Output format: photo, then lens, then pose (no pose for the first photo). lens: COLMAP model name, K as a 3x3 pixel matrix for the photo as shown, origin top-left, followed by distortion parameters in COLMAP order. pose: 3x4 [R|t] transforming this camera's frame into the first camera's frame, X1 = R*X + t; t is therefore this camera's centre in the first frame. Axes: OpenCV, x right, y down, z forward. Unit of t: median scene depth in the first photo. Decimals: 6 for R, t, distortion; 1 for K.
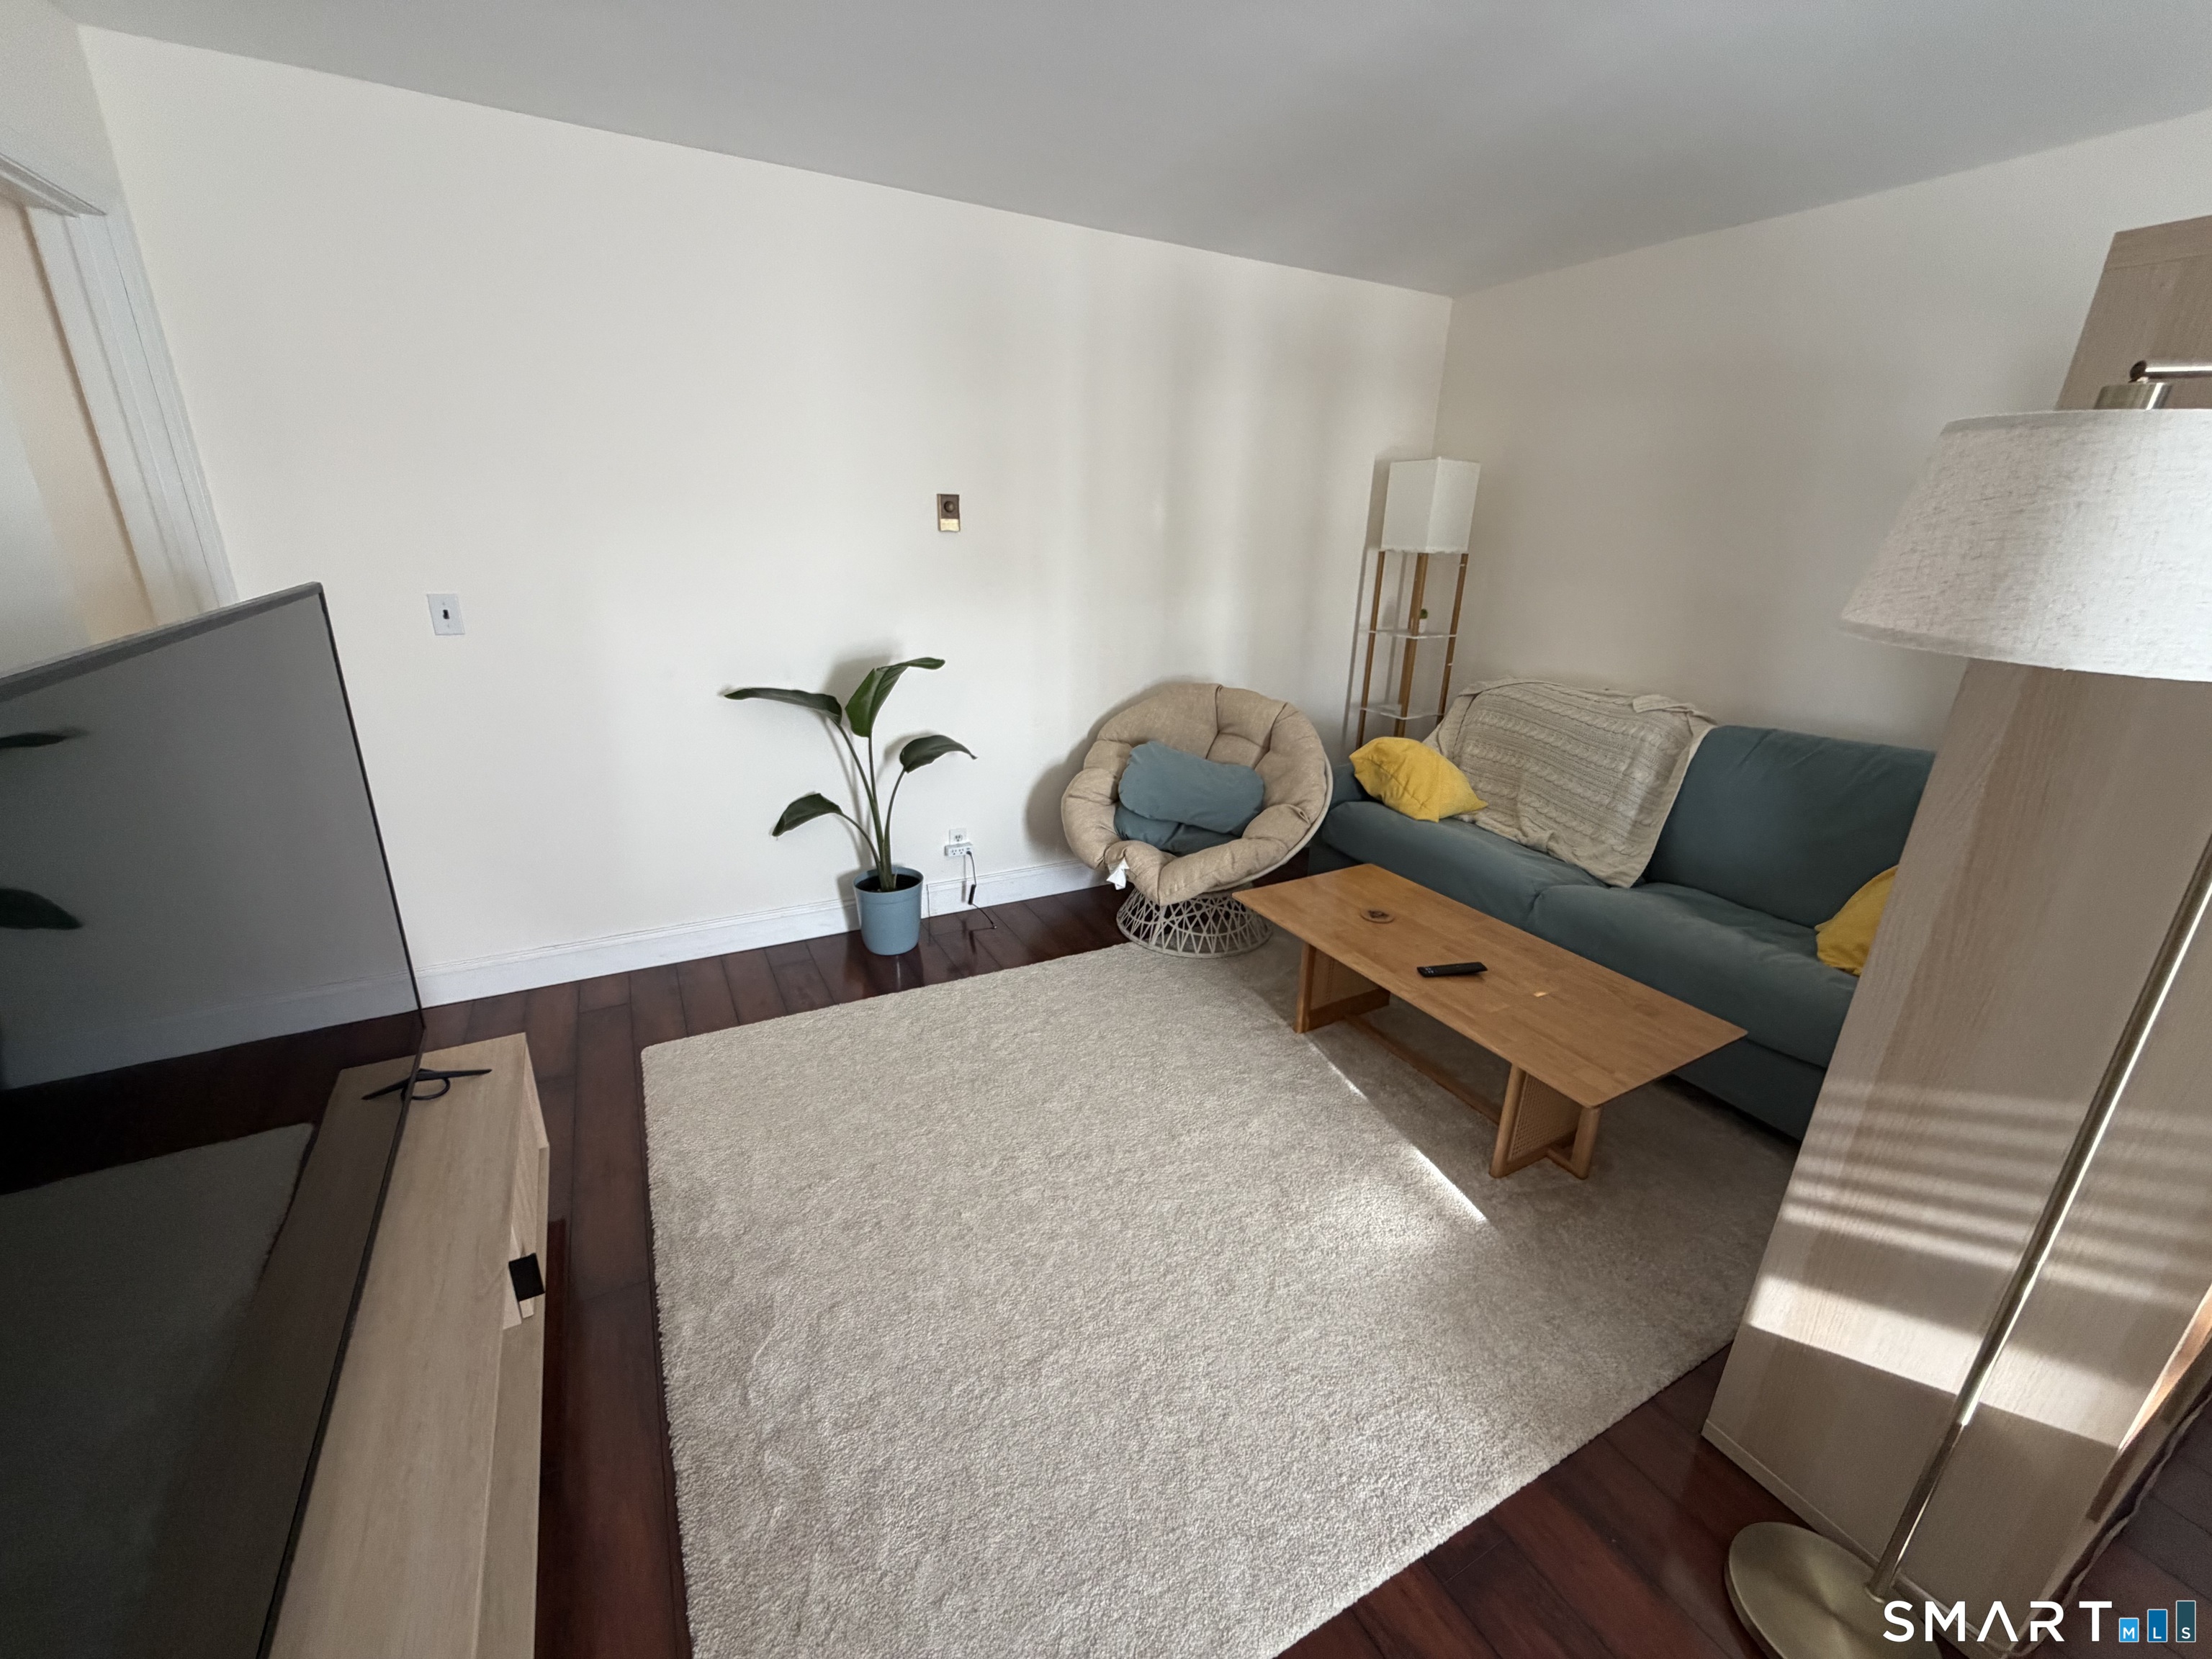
lens RADIAL K [[882.3, 0, 1093.7], [0, 882.3, 828.7], [0, 0, 1]] dist [-0.001331, 0.000275]
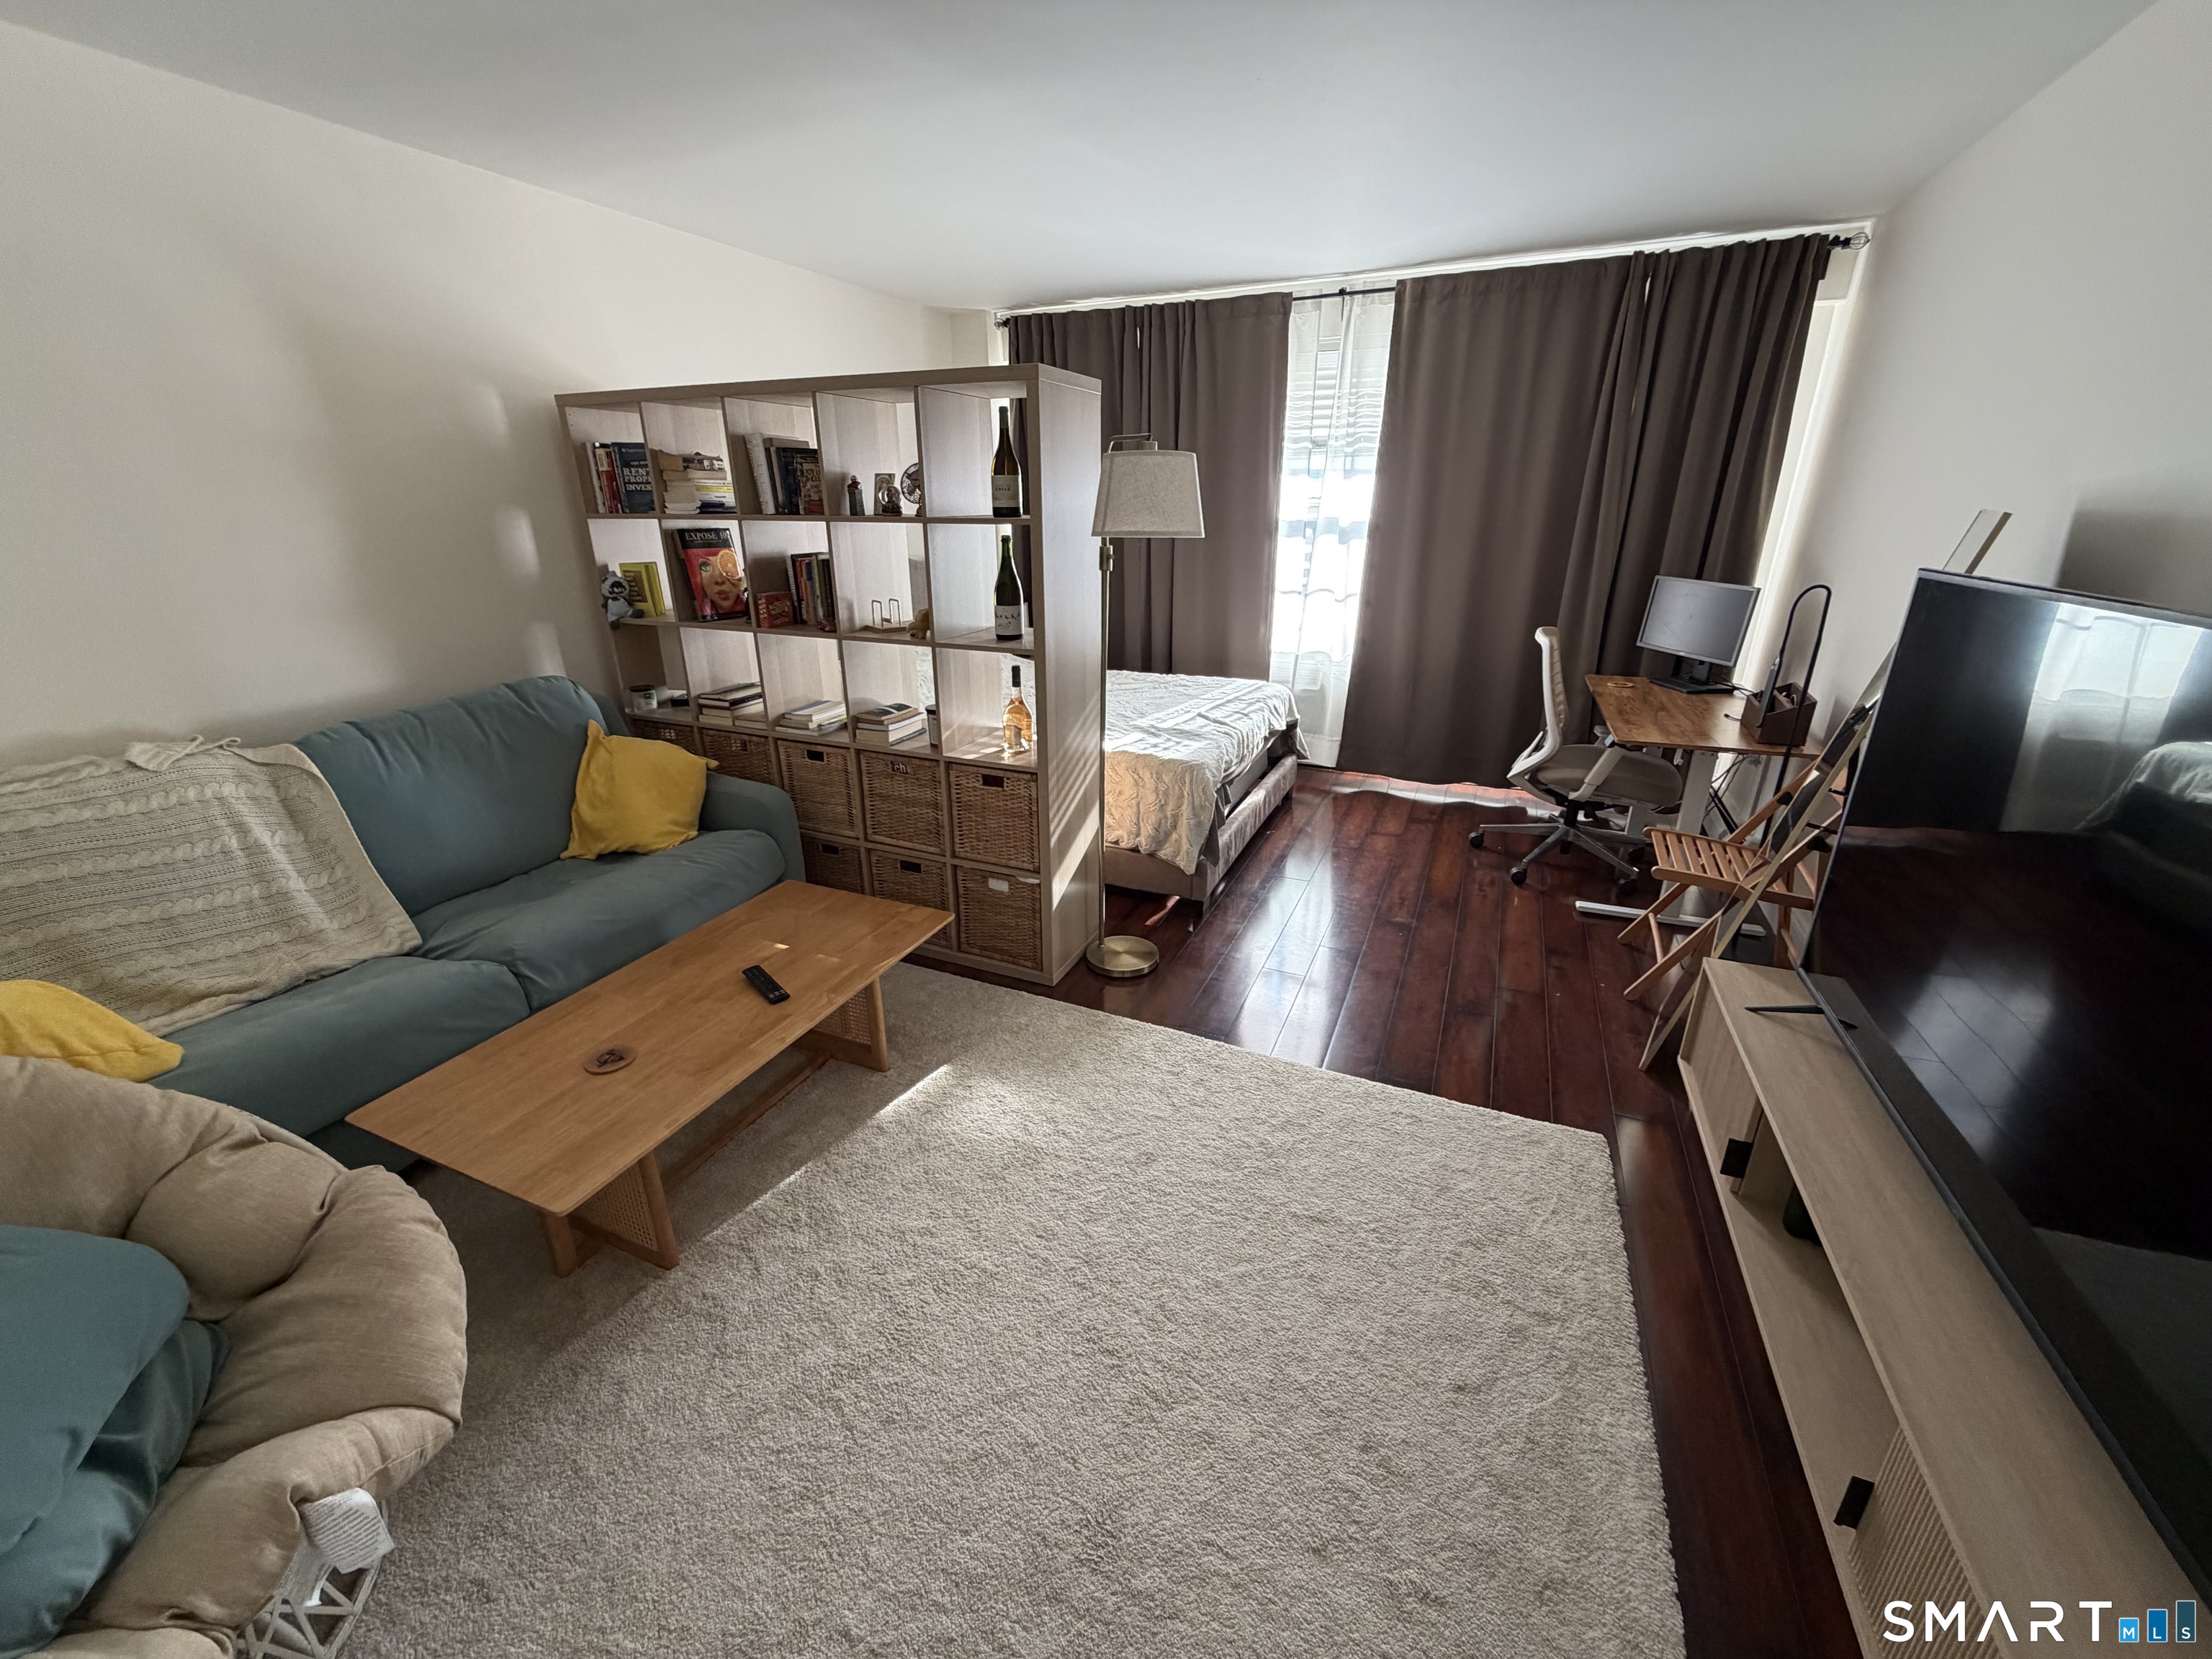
lens RADIAL K [[882.3, 0, 1093.7], [0, 882.3, 828.7], [0, 0, 1]] dist [-0.001331, 0.000275]
pose [[-0.615398, -0.292534, 0.731921, -0.613244], [0.244753, 0.811758, 0.530231, -0.538083], [-0.749254, 0.505443, -0.427956, 1.513752]]
